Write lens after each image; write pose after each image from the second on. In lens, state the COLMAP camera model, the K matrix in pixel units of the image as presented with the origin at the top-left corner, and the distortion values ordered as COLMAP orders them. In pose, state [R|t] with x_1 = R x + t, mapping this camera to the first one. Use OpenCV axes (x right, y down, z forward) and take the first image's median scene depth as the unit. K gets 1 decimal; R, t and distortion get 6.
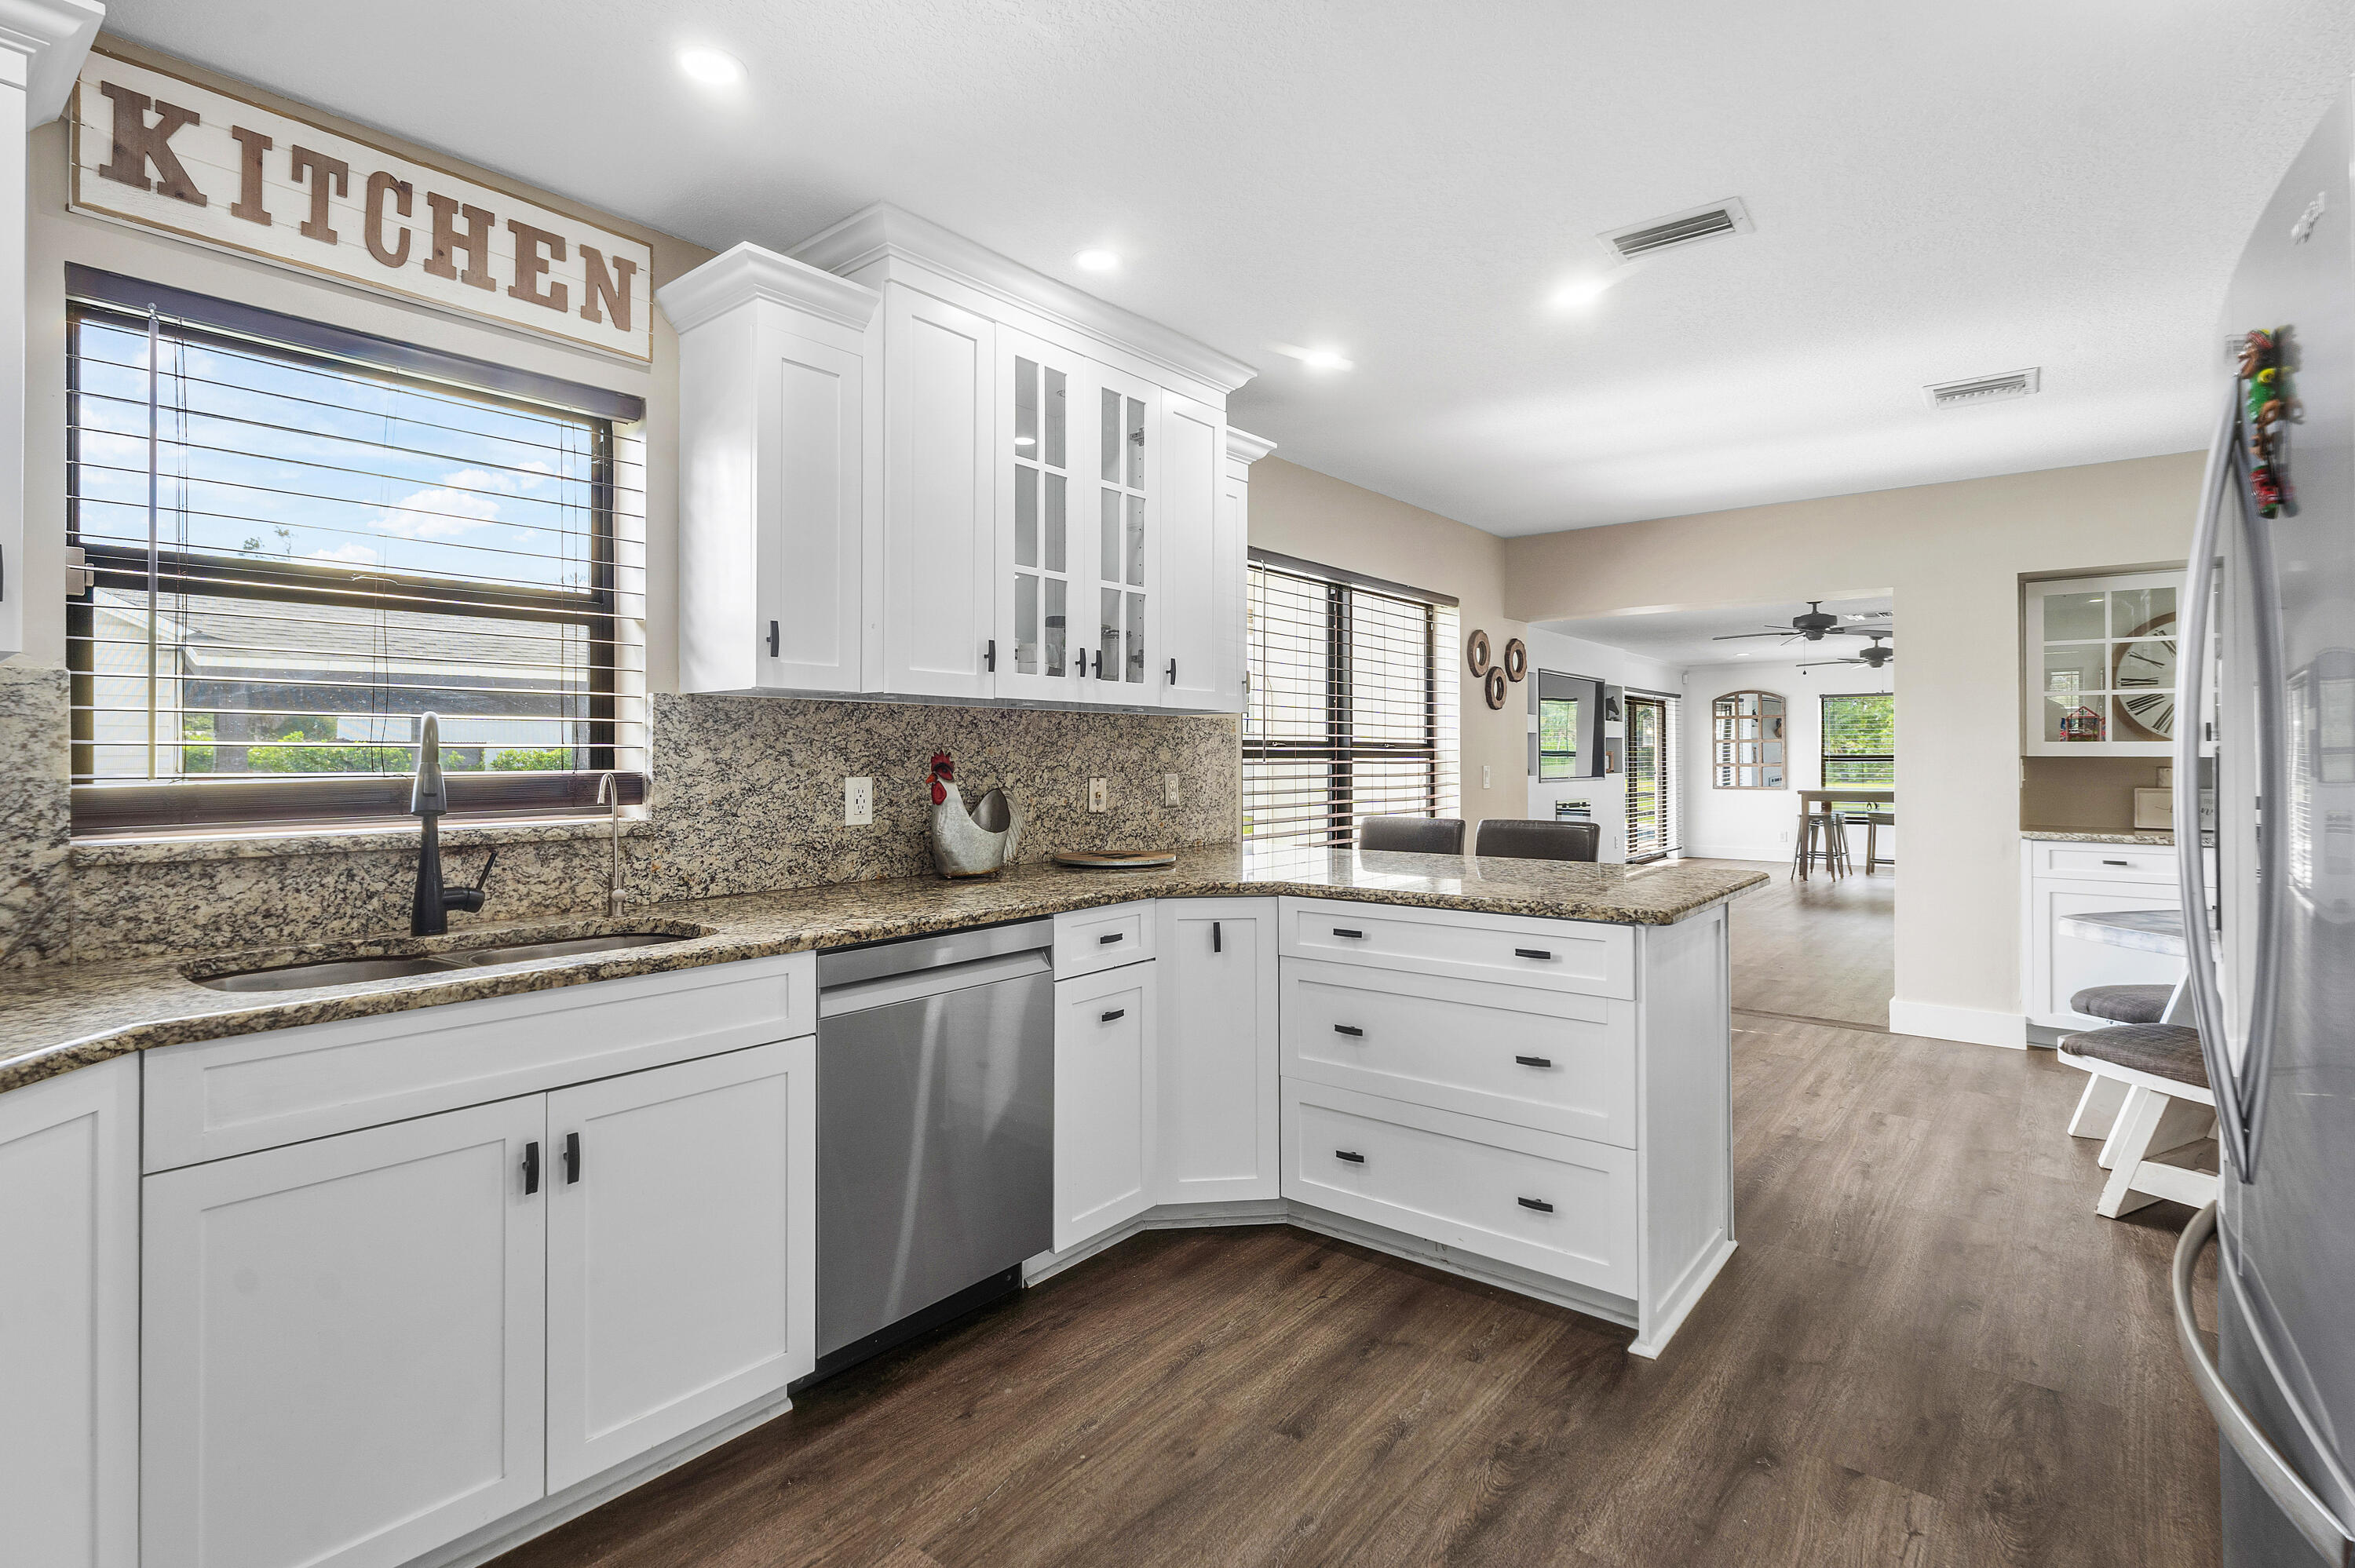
lens RADIAL K [[1161.4, 0, 1194.3], [0, 1161.4, 757.1], [0, 0, 1]] dist [-0.000232, 0.000087]
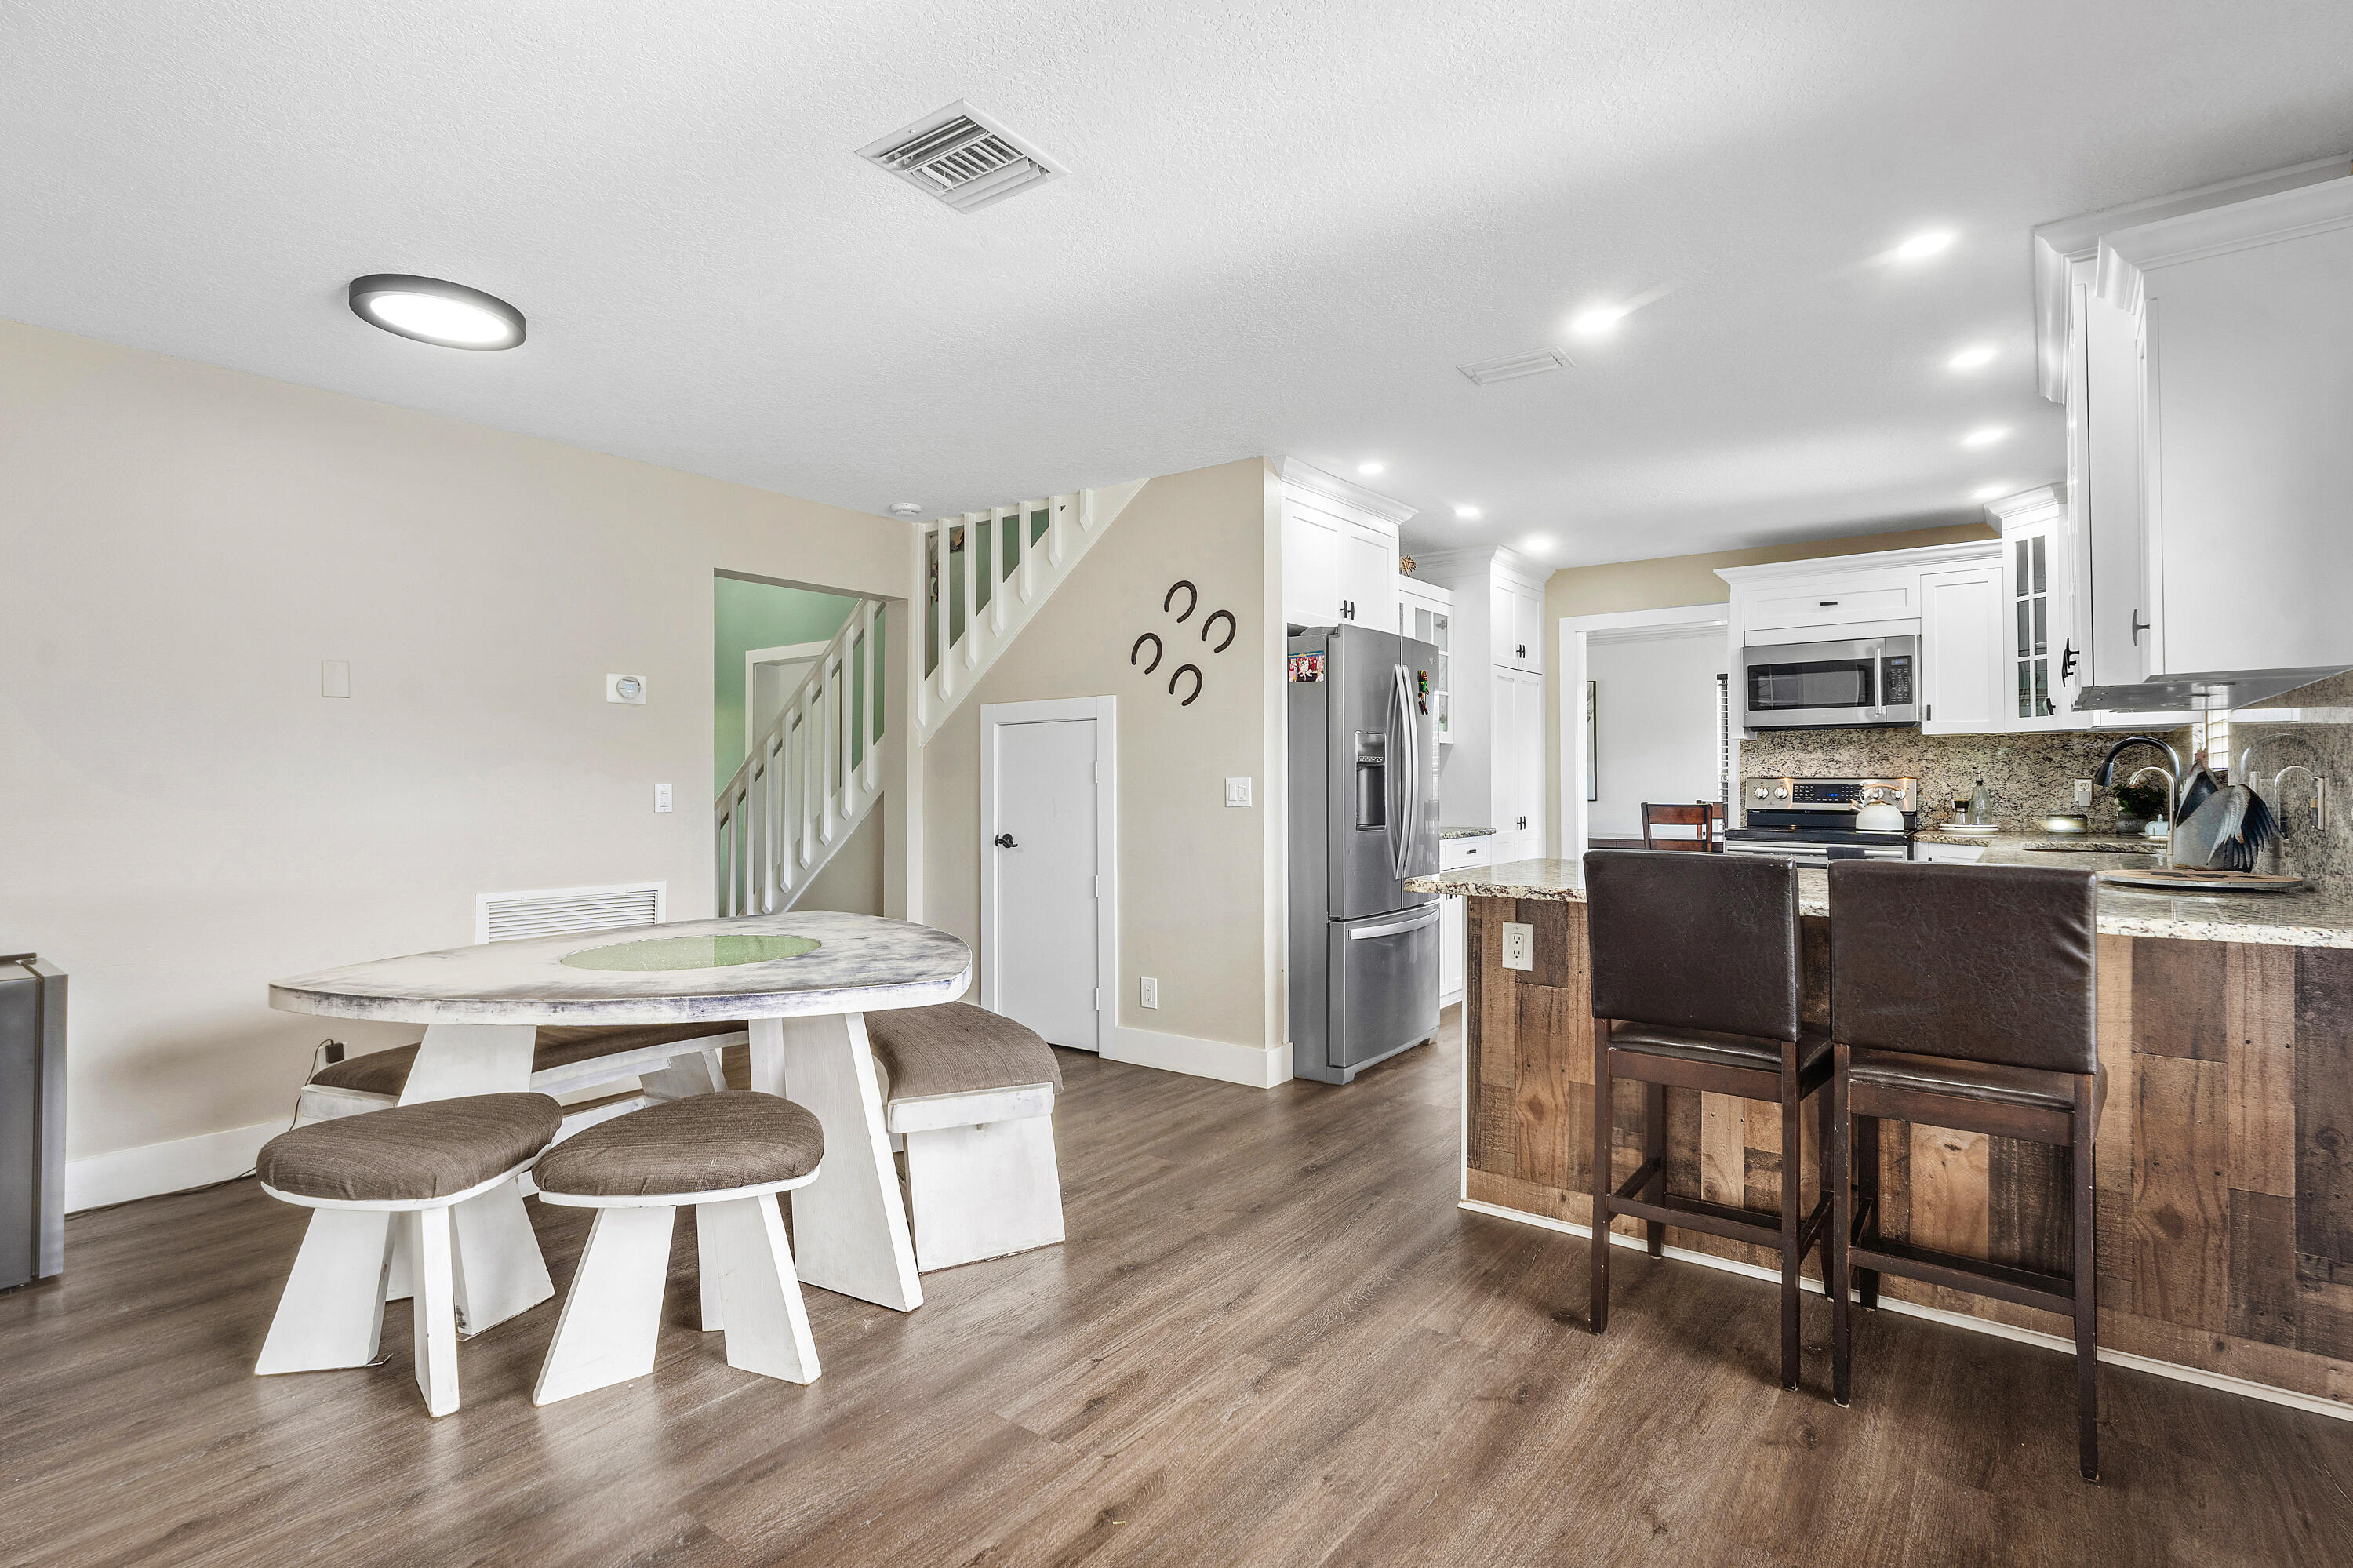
lens RADIAL K [[1119.6, 0, 1183.9], [0, 1119.6, 785.2], [0, 0, 1]] dist [0.001406, 0.000895]
pose [[-0.999955, 0.006890, -0.006464, 0.675607], [0.006863, 0.999968, 0.004200, 0.016545], [0.006493, 0.004156, -0.999970, 1.898012]]
